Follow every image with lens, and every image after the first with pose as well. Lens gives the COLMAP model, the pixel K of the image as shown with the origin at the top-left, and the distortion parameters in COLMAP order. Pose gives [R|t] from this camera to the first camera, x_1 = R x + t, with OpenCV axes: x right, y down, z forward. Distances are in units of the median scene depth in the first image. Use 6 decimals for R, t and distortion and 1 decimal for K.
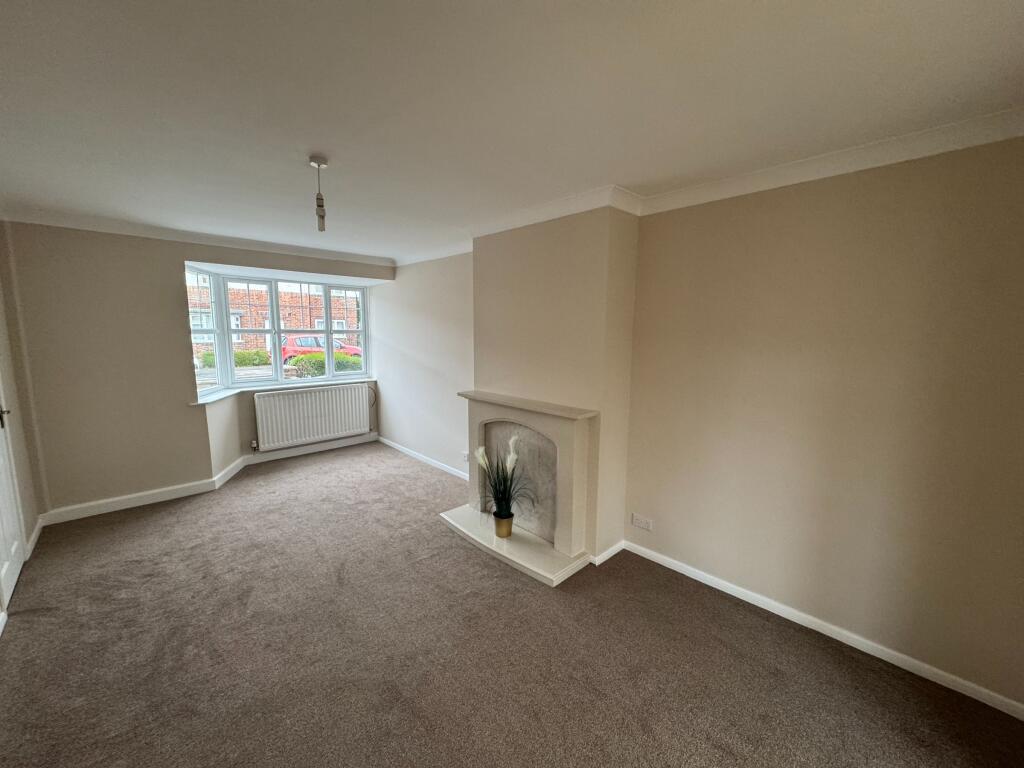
lens RADIAL K [[407.8, 0, 512.0], [0, 407.8, 384.0], [0, 0, 1]] dist [0.002860, 0.000339]
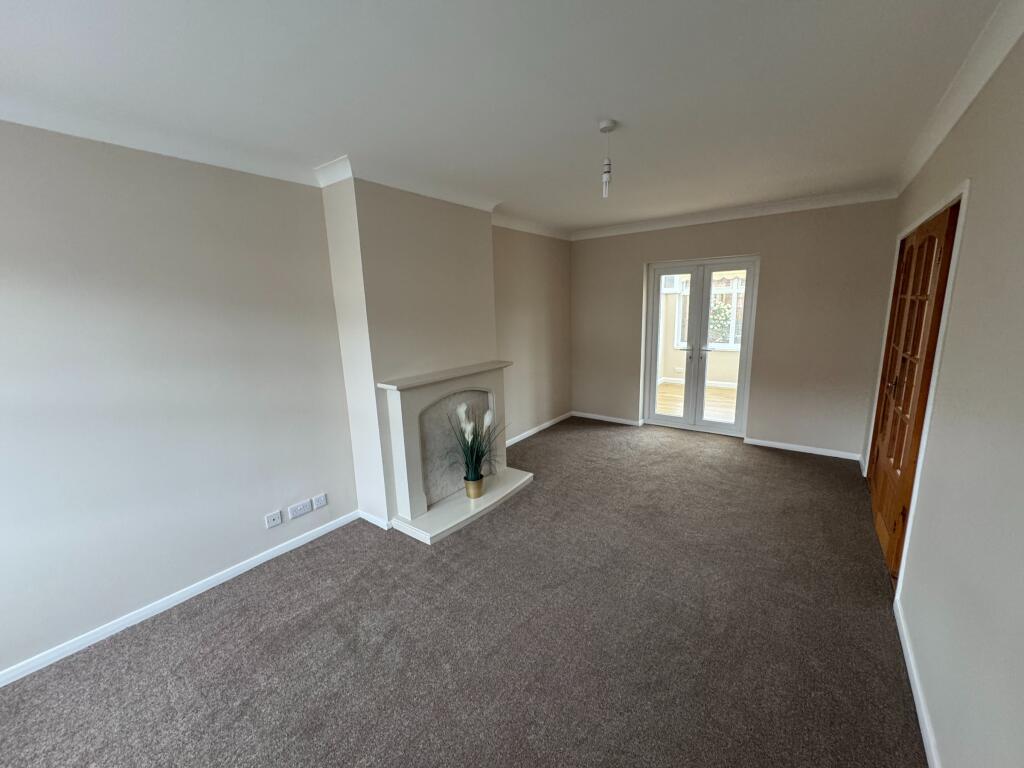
lens RADIAL K [[407.8, 0, 512.0], [0, 407.8, 384.0], [0, 0, 1]] dist [0.002860, 0.000339]
pose [[-0.169567, -0.182911, 0.968396, -0.953956], [0.152154, 0.965985, 0.209099, -0.112896], [-0.973702, 0.182802, -0.135969, 0.937973]]
